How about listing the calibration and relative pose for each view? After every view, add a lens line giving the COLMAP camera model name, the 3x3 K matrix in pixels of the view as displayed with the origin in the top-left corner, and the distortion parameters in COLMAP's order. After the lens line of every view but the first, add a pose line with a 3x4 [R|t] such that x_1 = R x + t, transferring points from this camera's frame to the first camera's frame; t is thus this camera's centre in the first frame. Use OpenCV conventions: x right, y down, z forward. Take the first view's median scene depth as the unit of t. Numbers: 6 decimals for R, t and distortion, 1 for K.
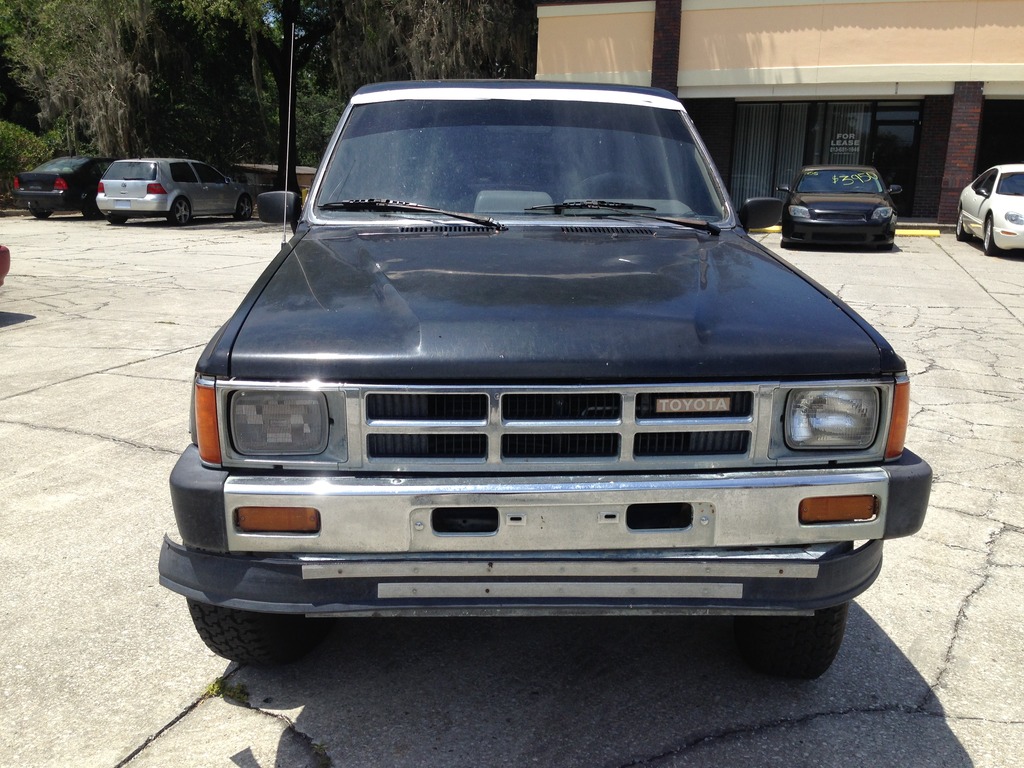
lens RADIAL K [[936.2, 0, 512.0], [0, 936.2, 384.0], [0, 0, 1]] dist [0.114359, -0.215705]
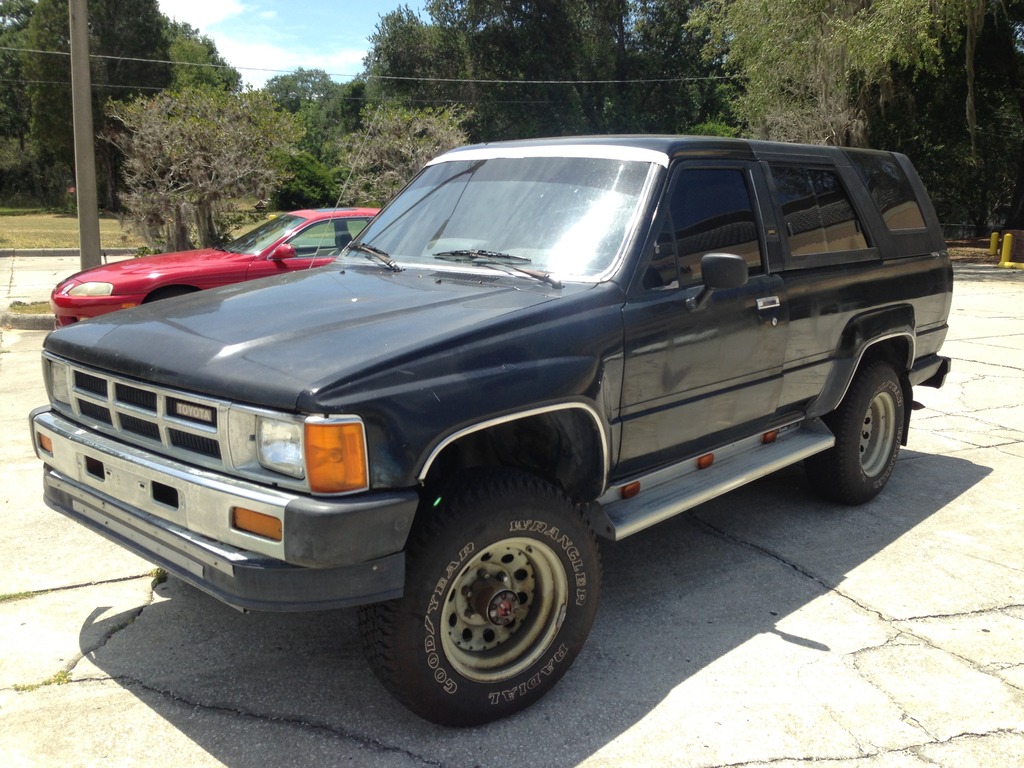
lens RADIAL K [[936.2, 0, 512.0], [0, 936.2, 384.0], [0, 0, 1]] dist [0.114359, -0.215705]
pose [[0.706859, 0.129268, -0.695442, 1.336692], [-0.158107, 0.987159, 0.022789, -0.107377], [0.689458, 0.093845, 0.718221, 0.386283]]
